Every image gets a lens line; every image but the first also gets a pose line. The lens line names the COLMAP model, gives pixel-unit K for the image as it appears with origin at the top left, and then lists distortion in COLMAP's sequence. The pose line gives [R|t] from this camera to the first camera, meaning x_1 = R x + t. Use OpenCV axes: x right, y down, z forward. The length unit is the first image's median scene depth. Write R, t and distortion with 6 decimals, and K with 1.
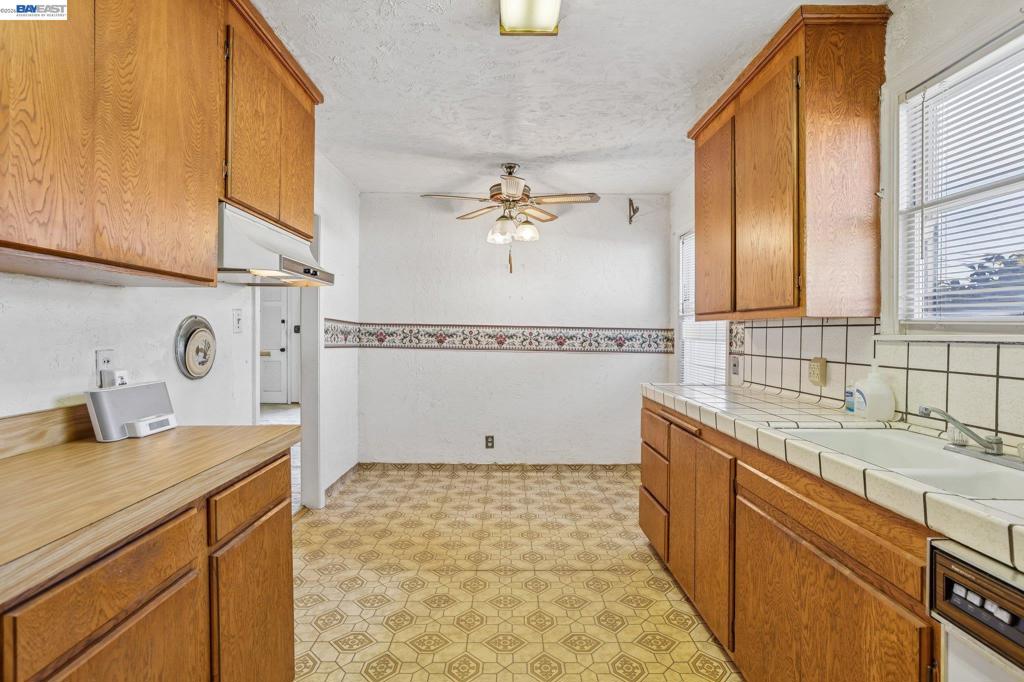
lens RADIAL K [[482.9, 0, 513.0], [0, 482.9, 324.9], [0, 0, 1]] dist [-0.037401, 0.027508]
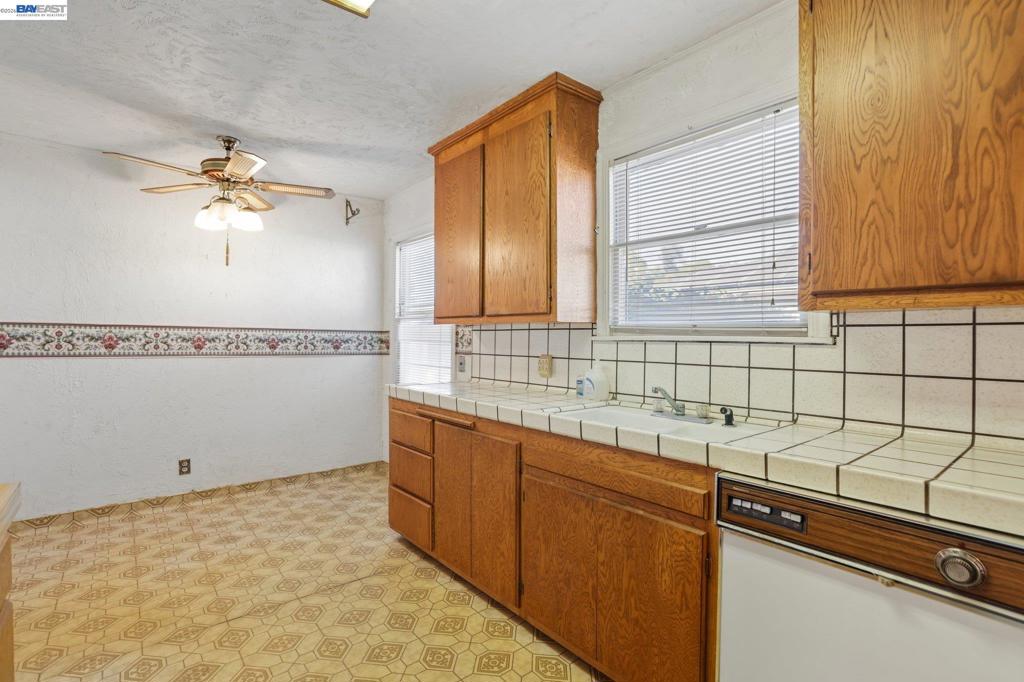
lens RADIAL K [[469.1, 0, 511.6], [0, 469.1, 330.7], [0, 0, 1]] dist [-0.034120, 0.015435]
pose [[0.804799, 0.003085, 0.593539, -0.175809], [-0.007867, 0.999954, 0.005470, 0.000175], [-0.593495, -0.009072, 0.804787, 0.075918]]
